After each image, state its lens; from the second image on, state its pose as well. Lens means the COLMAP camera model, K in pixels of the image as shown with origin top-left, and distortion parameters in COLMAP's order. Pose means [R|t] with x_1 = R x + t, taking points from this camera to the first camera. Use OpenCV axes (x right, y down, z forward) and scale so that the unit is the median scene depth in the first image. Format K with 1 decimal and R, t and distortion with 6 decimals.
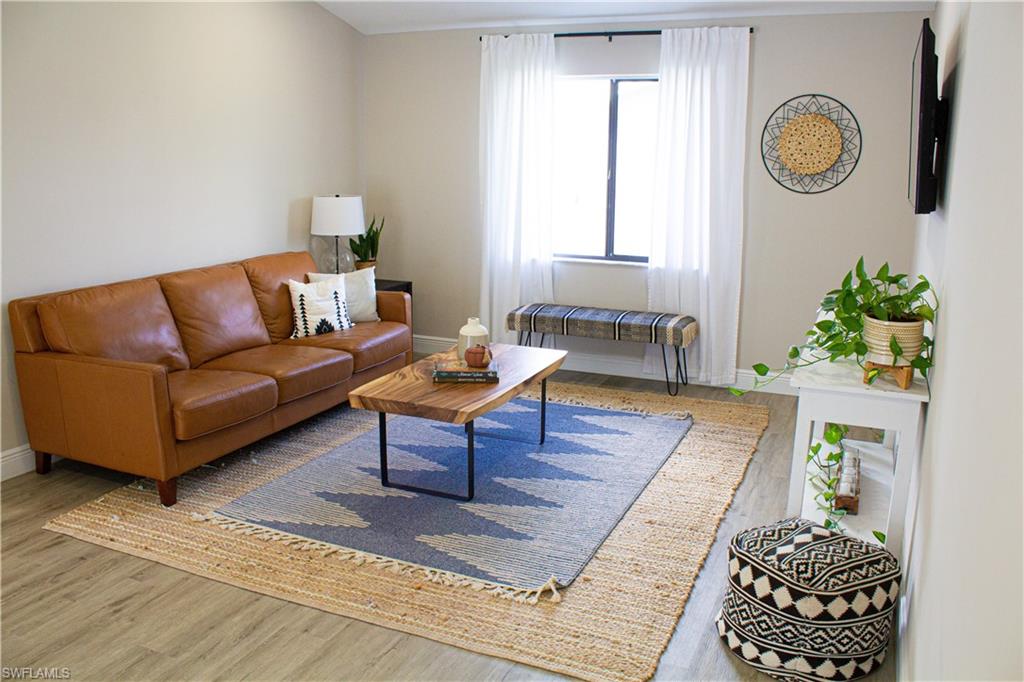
lens RADIAL K [[862.3, 0, 522.3], [0, 862.3, 340.3], [0, 0, 1]] dist [-0.143220, 0.105175]
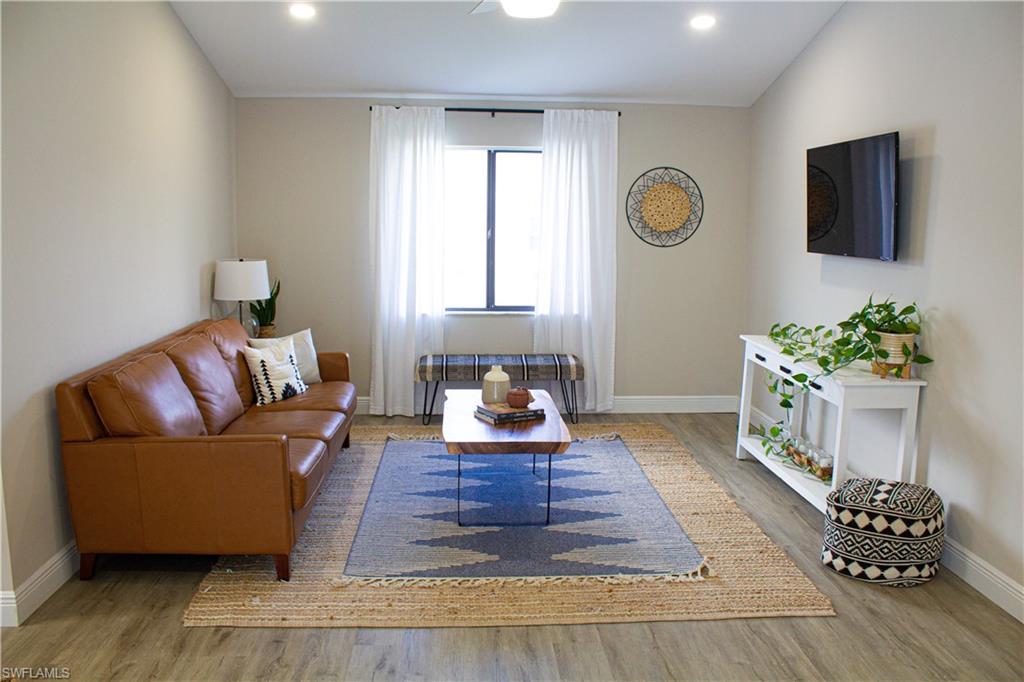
lens RADIAL K [[862.3, 0, 512.9], [0, 862.3, 344.7], [0, 0, 1]] dist [-0.143220, 0.105175]
pose [[0.887771, -0.070075, 0.454919, -0.541275], [0.096792, 0.994665, -0.035673, -0.010544], [-0.449993, 0.075702, 0.889818, -0.000405]]
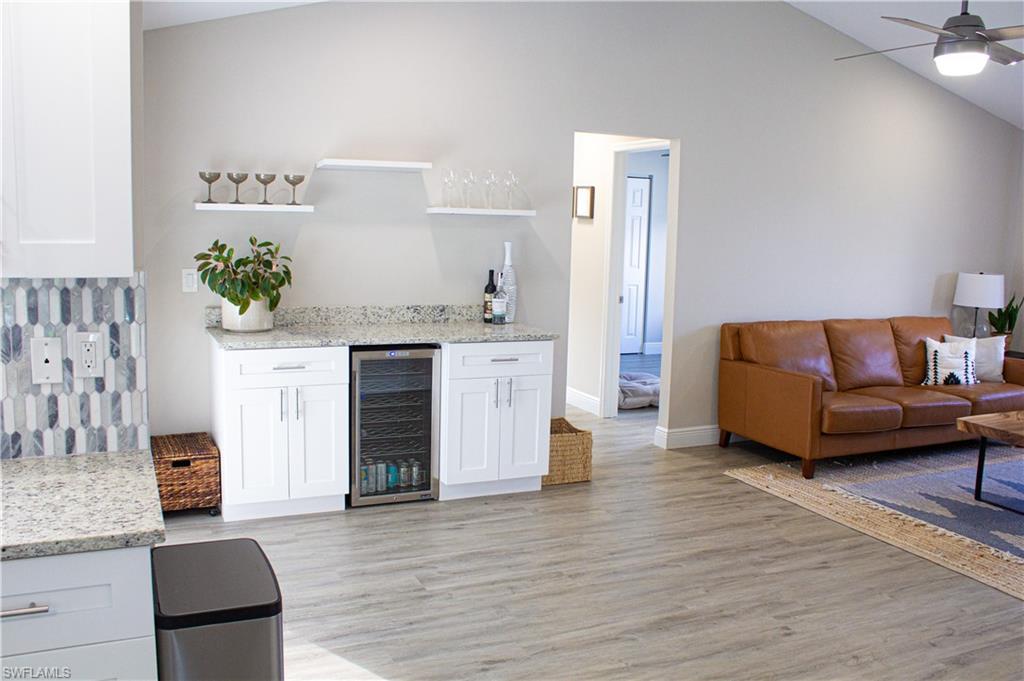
lens RADIAL K [[922.6, 0, 501.2], [0, 922.6, 336.6], [0, 0, 1]] dist [-0.125659, 0.085987]
pose [[0.739682, 0.096749, -0.665966, 0.160577], [-0.164691, 0.985544, -0.039745, 0.095608], [0.652494, 0.139077, 0.744923, -0.426228]]
